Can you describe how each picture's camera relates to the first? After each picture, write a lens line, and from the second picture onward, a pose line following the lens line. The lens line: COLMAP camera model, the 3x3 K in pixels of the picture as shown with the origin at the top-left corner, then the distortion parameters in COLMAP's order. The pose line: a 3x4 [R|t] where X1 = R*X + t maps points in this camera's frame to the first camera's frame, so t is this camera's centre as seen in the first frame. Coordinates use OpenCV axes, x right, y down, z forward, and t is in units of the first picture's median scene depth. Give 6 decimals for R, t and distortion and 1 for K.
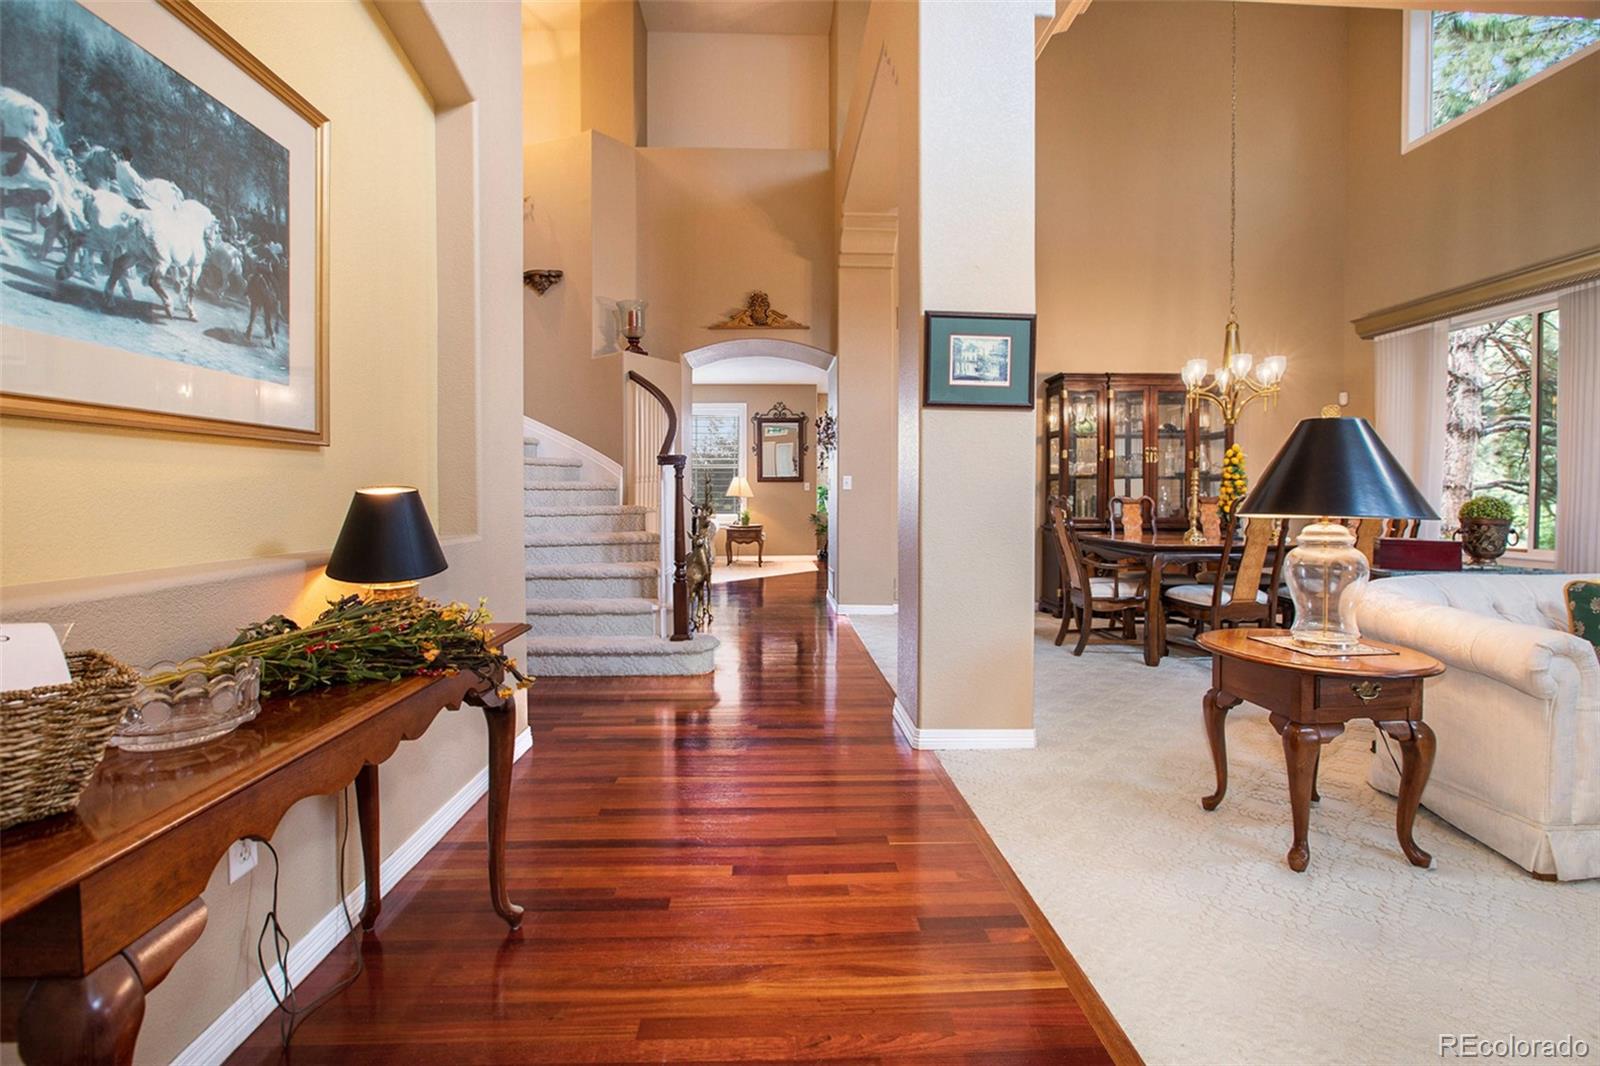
lens RADIAL K [[745.5, 0, 806.6], [0, 745.5, 500.0], [0, 0, 1]] dist [-0.047820, 0.017453]
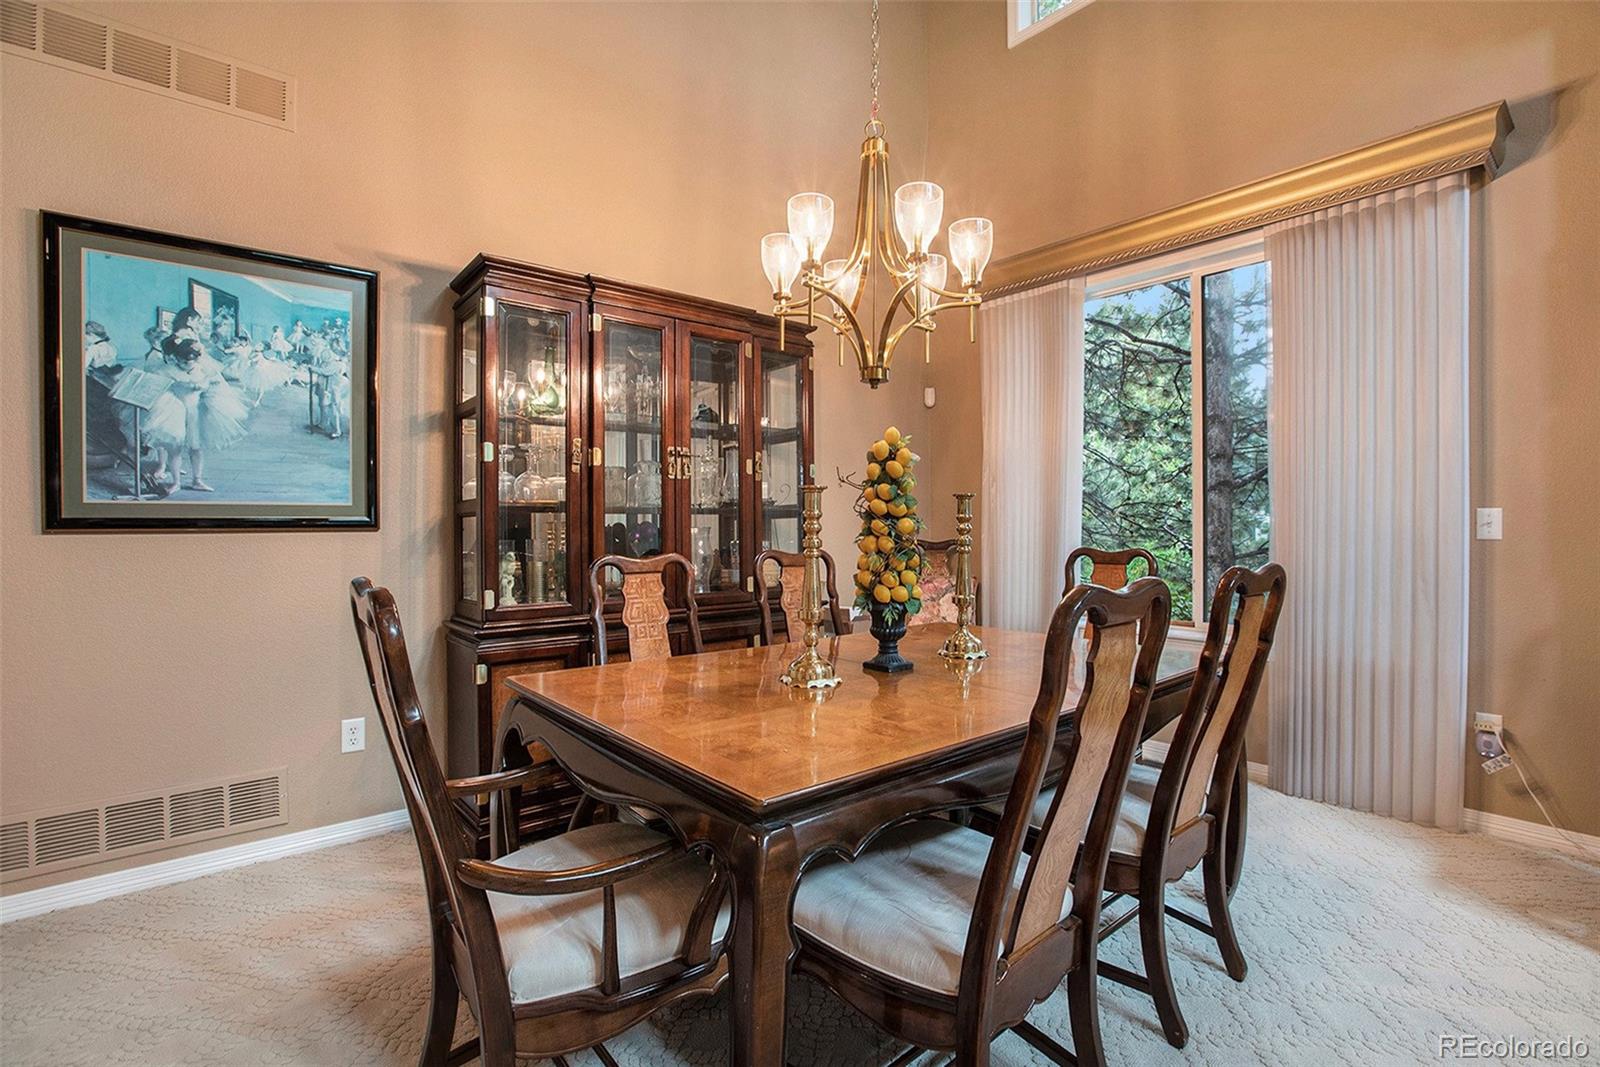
lens RADIAL K [[745.5, 0, 800.1], [0, 745.5, 531.8], [0, 0, 1]] dist [-0.047820, 0.017453]
pose [[0.800558, -0.010234, 0.599168, 0.240410], [0.010799, 0.999938, 0.002650, -0.016892], [-0.599158, 0.004349, 0.800619, 0.566994]]
